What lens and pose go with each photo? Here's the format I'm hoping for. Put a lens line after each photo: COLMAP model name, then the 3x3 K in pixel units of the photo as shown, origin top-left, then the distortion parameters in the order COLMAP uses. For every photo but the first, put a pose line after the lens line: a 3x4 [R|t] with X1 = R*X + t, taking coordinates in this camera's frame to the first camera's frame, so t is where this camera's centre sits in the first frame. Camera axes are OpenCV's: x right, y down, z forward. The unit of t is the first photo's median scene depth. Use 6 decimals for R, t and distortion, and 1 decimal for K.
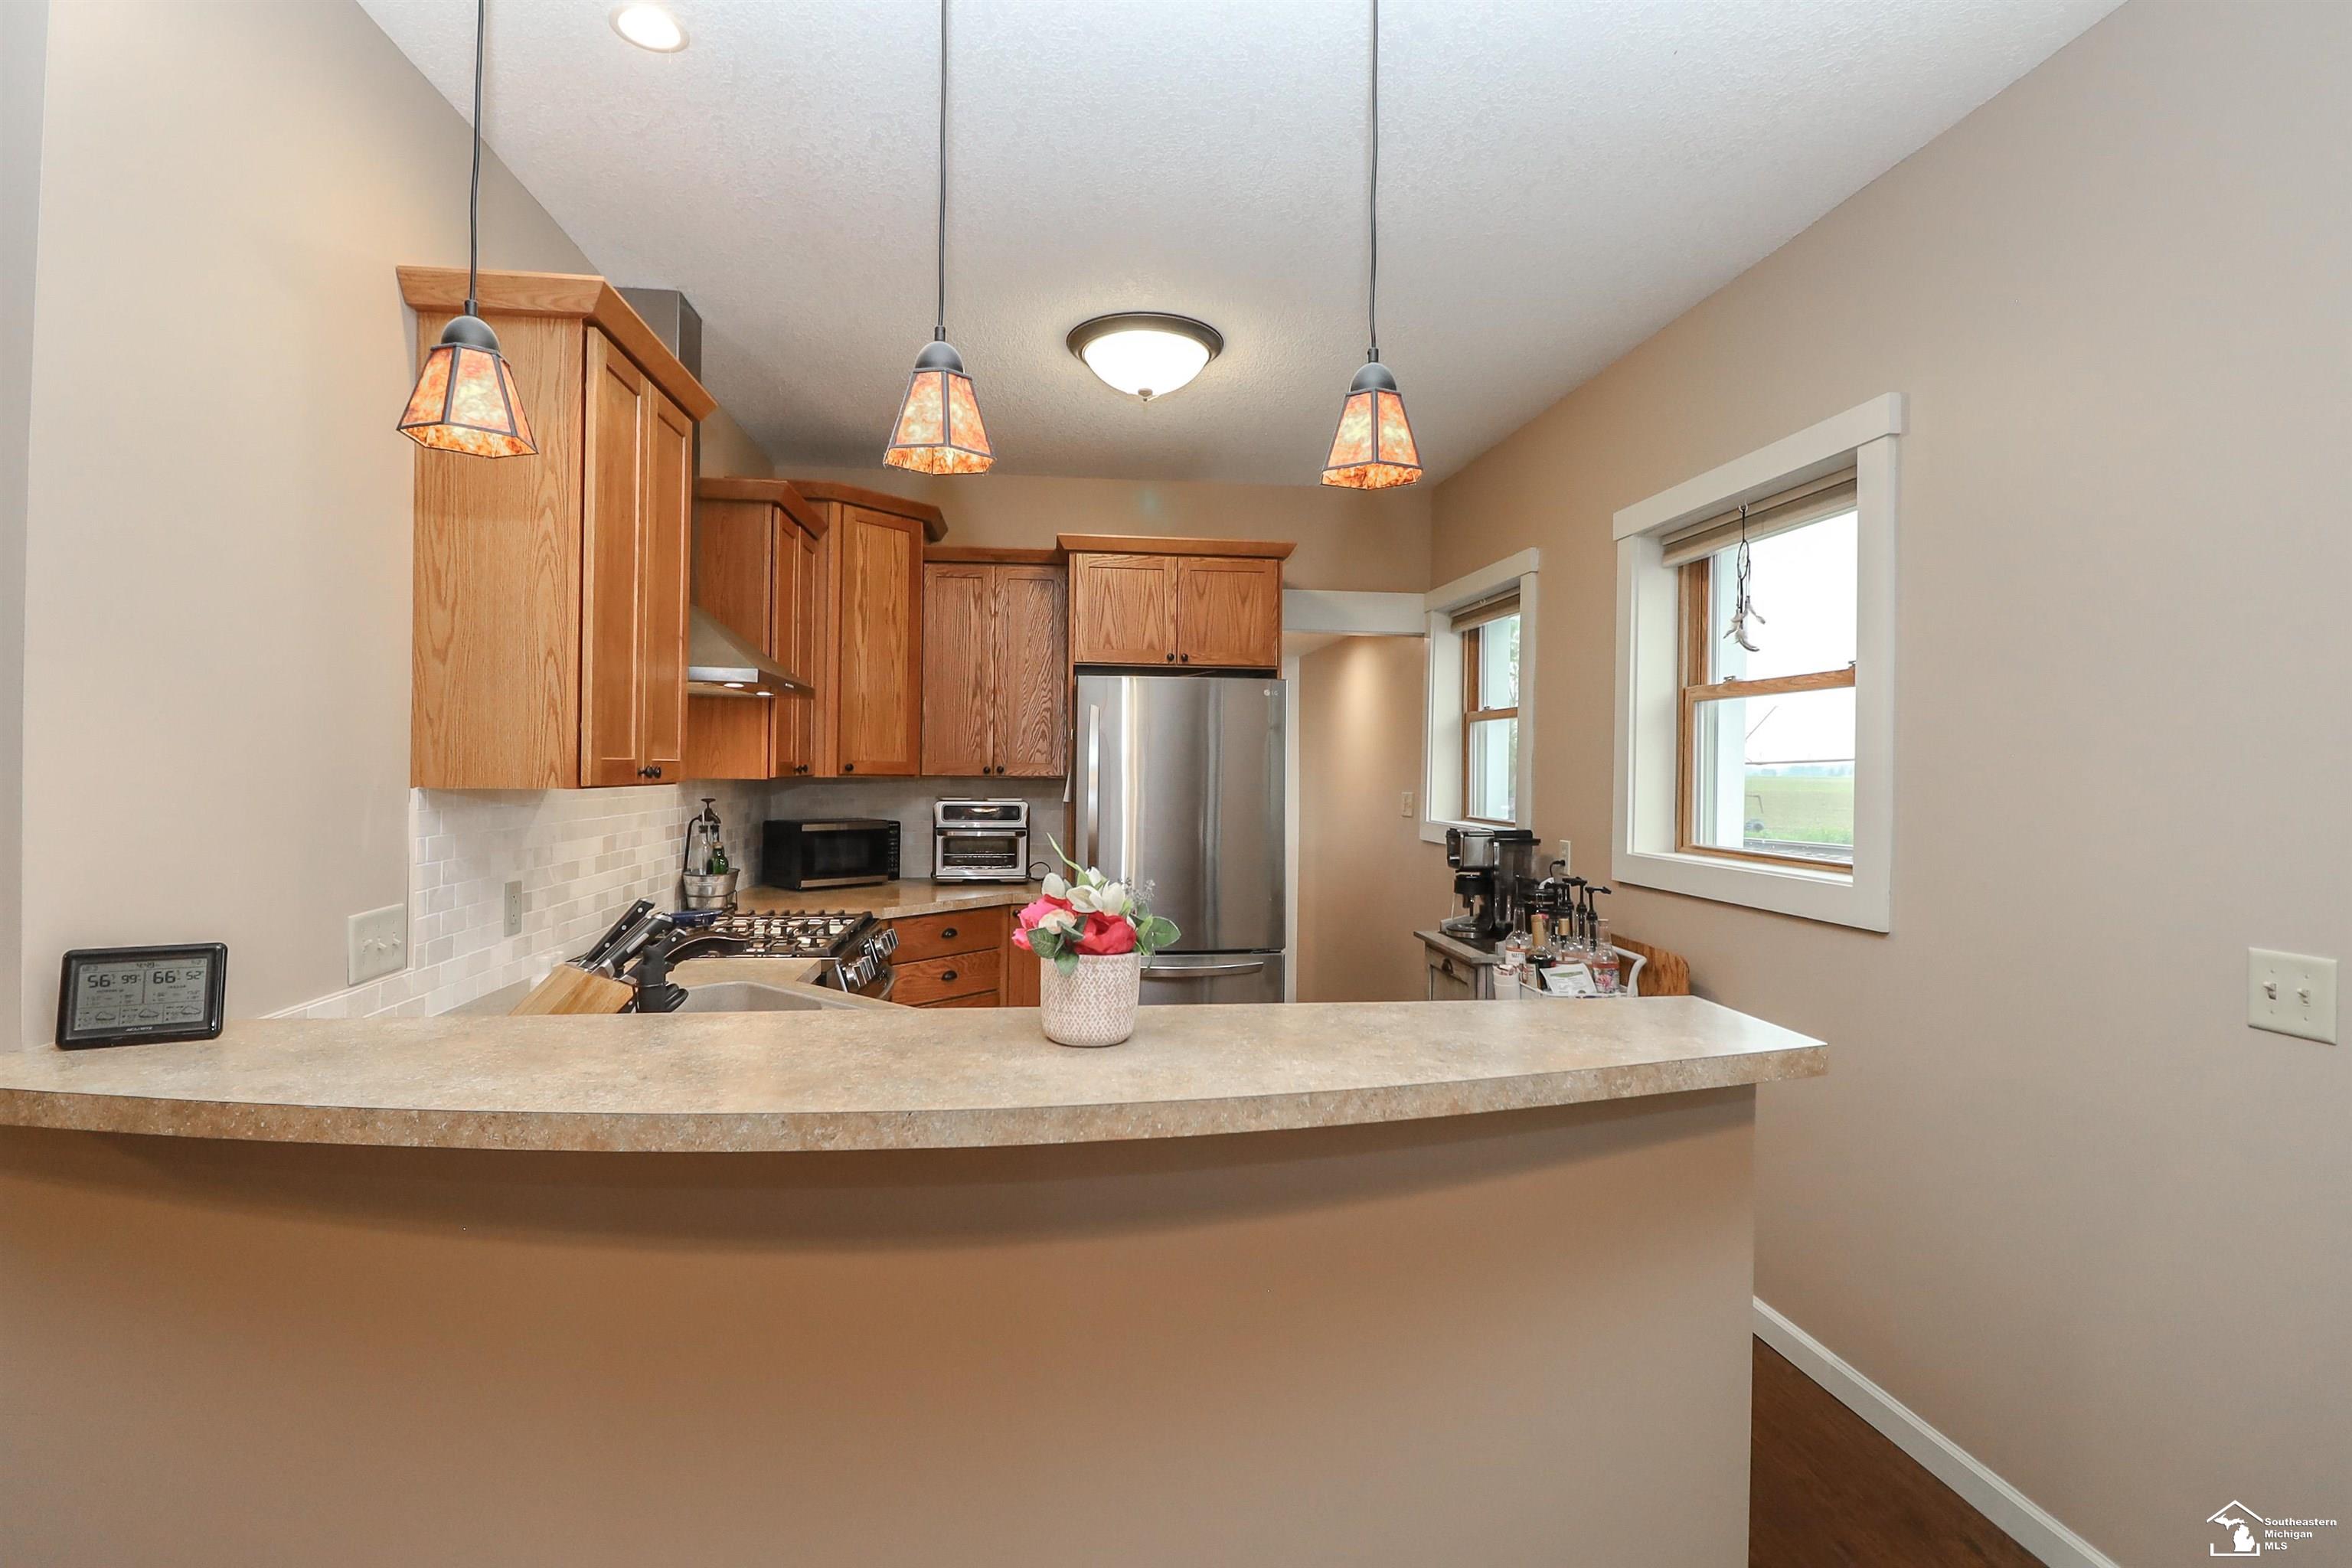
lens RADIAL K [[1122.9, 0, 1172.2], [0, 1122.9, 755.2], [0, 0, 1]] dist [-0.011561, -0.001026]
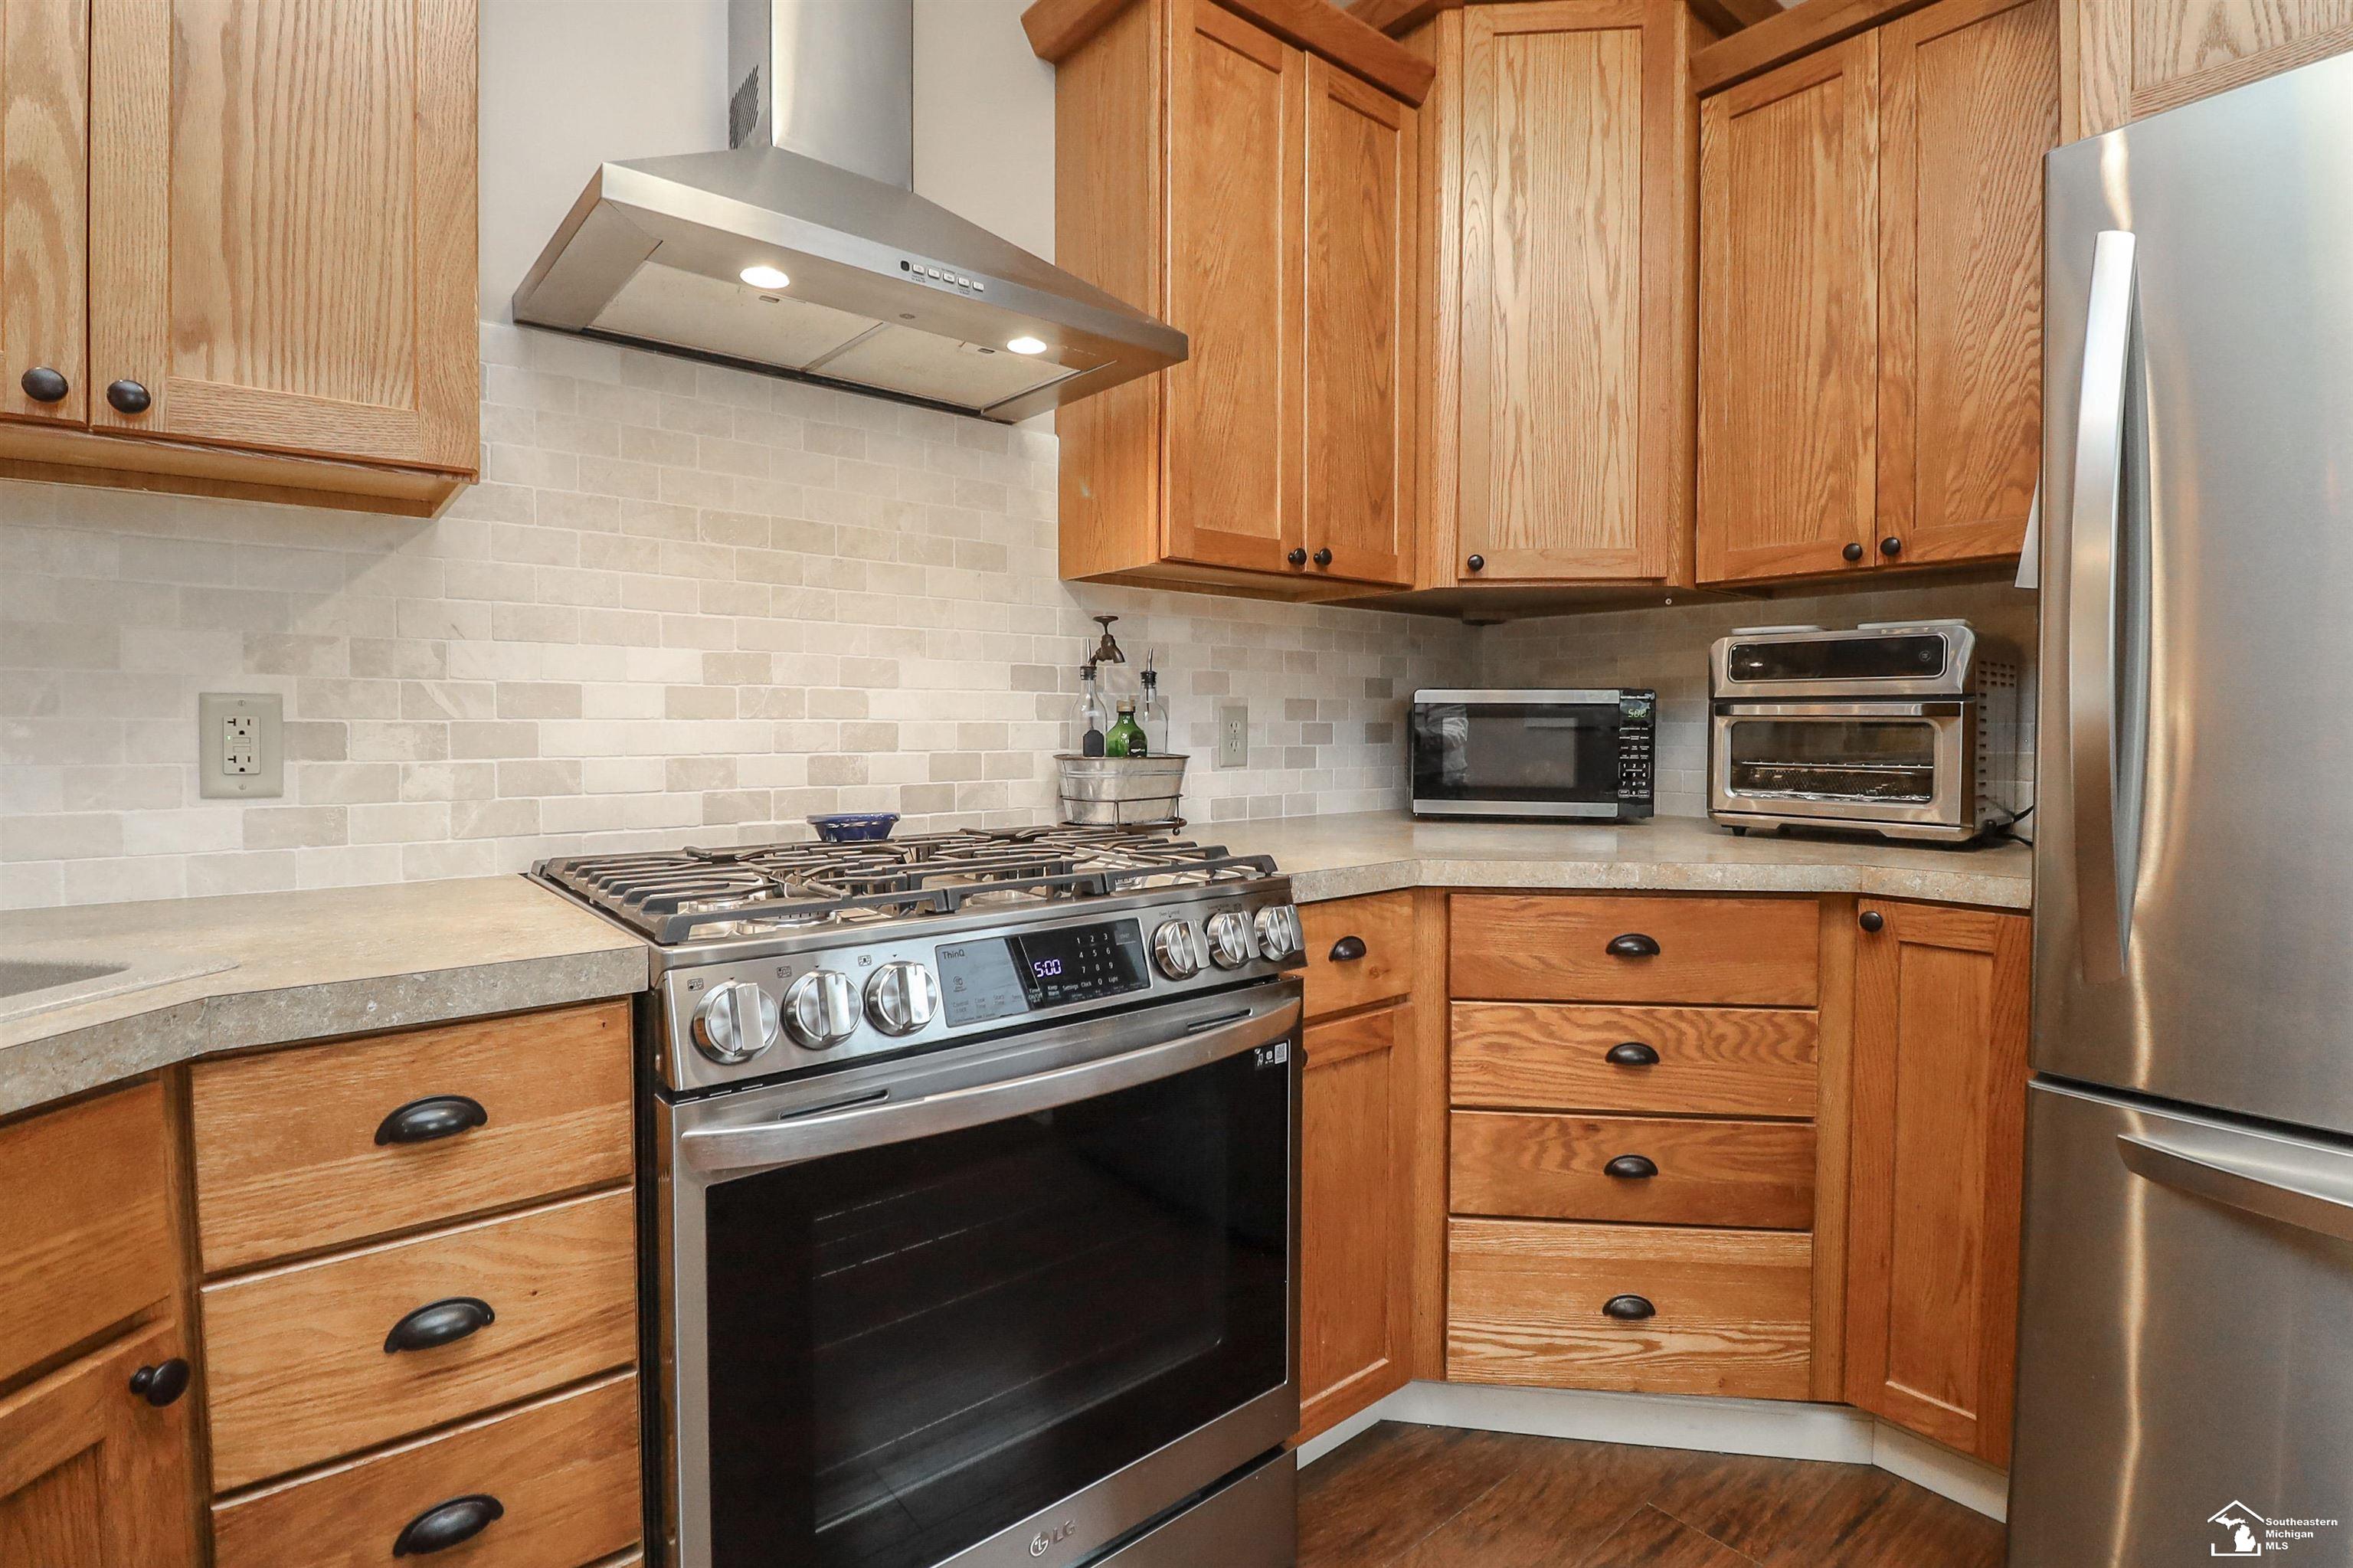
lens RADIAL K [[1123.4, 0, 1172.7], [0, 1123.4, 755.2], [0, 0, 1]] dist [-0.011561, -0.001026]
pose [[0.546451, 0.008845, -0.837445, 0.034584], [0.011256, 0.999776, 0.017905, 0.076122], [0.837416, -0.019211, 0.546229, 0.594252]]
